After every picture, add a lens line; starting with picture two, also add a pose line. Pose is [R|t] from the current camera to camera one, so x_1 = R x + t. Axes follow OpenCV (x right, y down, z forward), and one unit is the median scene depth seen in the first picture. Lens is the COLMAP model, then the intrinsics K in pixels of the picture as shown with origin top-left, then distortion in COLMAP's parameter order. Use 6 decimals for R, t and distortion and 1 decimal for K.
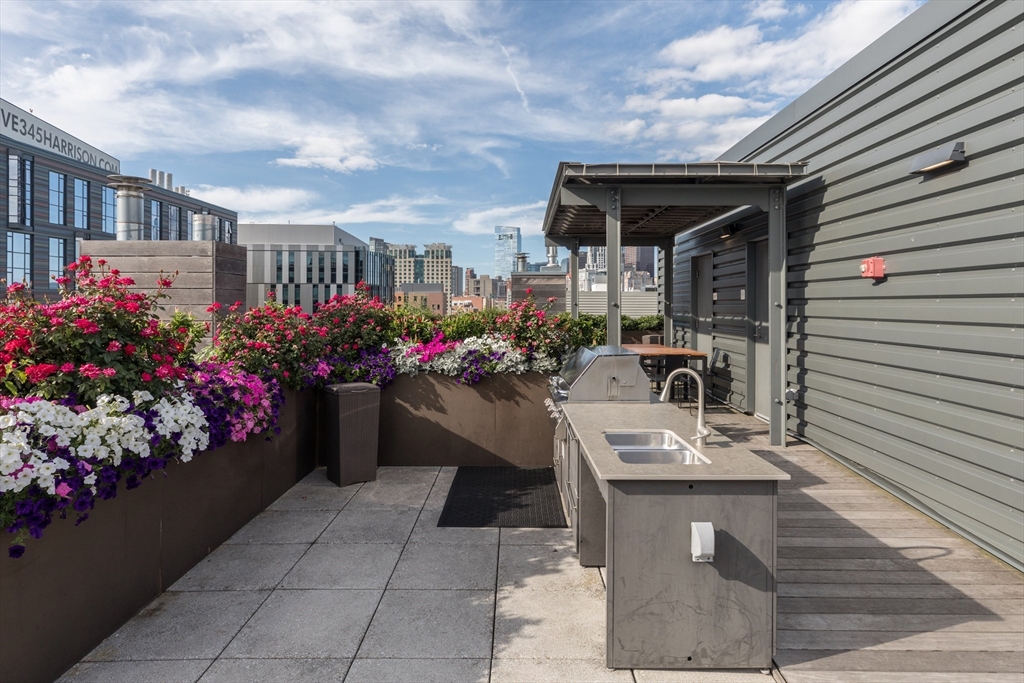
lens RADIAL K [[545.5, 0, 544.5], [0, 545.5, 300.4], [0, 0, 1]] dist [0.008200, -0.004626]
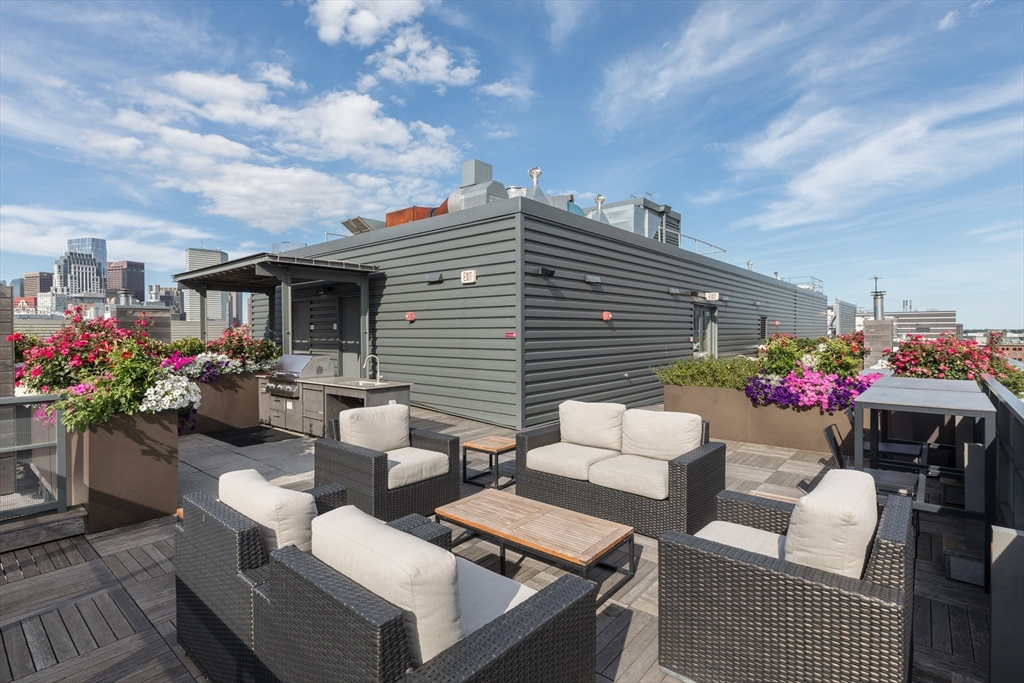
lens RADIAL K [[510.1, 0, 505.6], [0, 510.1, 323.3], [0, 0, 1]] dist [-0.023710, -0.000071]
pose [[0.656034, 0.005829, 0.754709, -0.649586], [0.000682, 0.999965, -0.008315, -0.008685], [-0.754731, 0.005970, 0.656007, -0.630723]]
